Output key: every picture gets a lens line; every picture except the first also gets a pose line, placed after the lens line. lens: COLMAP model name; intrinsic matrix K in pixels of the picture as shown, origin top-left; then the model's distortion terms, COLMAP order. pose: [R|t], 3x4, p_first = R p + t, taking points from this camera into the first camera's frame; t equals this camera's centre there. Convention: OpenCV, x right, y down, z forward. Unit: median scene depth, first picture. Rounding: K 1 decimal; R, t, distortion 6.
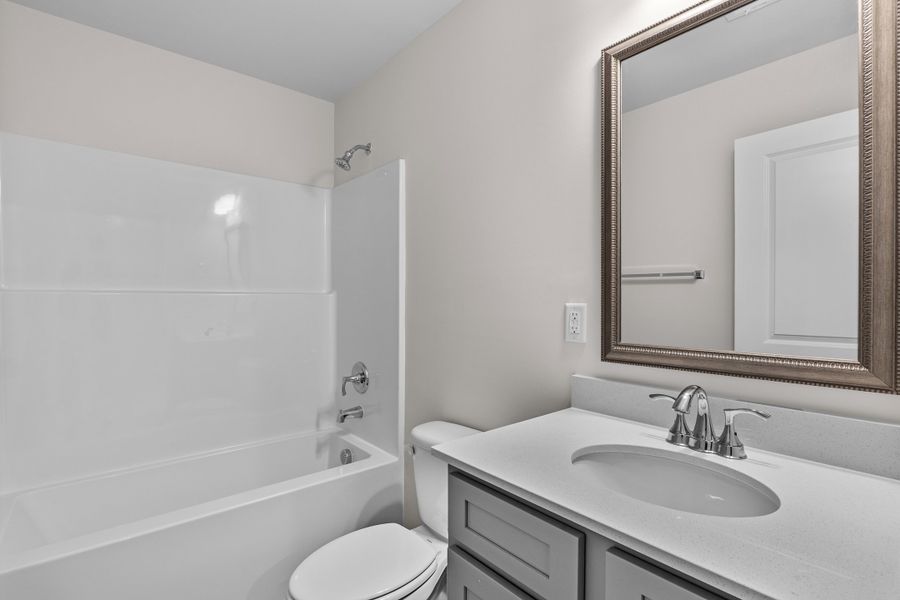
lens RADIAL K [[414.4, 0, 450.0], [0, 414.4, 300.0], [0, 0, 1]] dist [-0.002061, -0.000621]
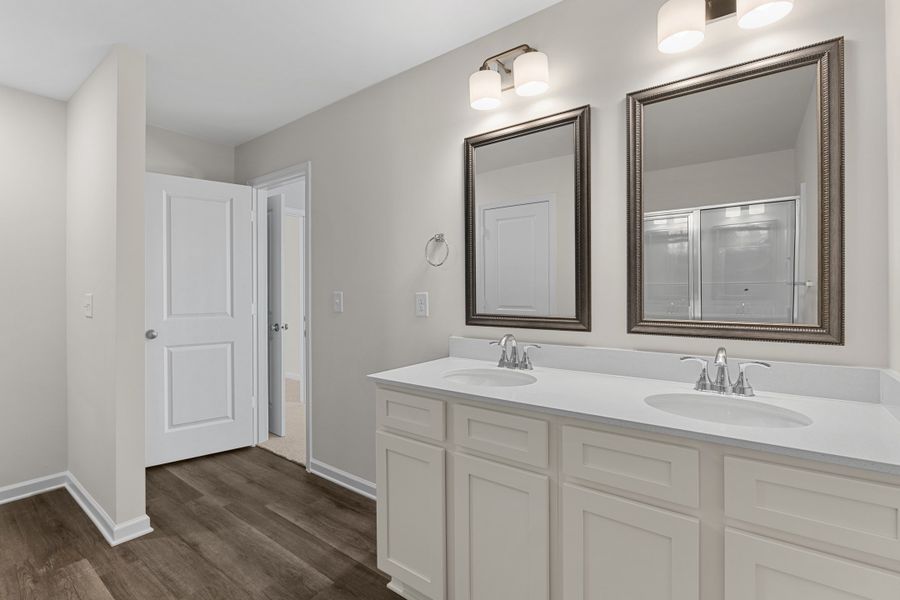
lens RADIAL K [[414.4, 0, 450.0], [0, 414.4, 300.0], [0, 0, 1]] dist [-0.002061, -0.000621]
pose [[0.979865, -0.019965, 0.198659, -0.039017], [0.012997, 0.999256, 0.036317, -0.019944], [-0.199236, -0.033004, 0.979396, -0.737196]]
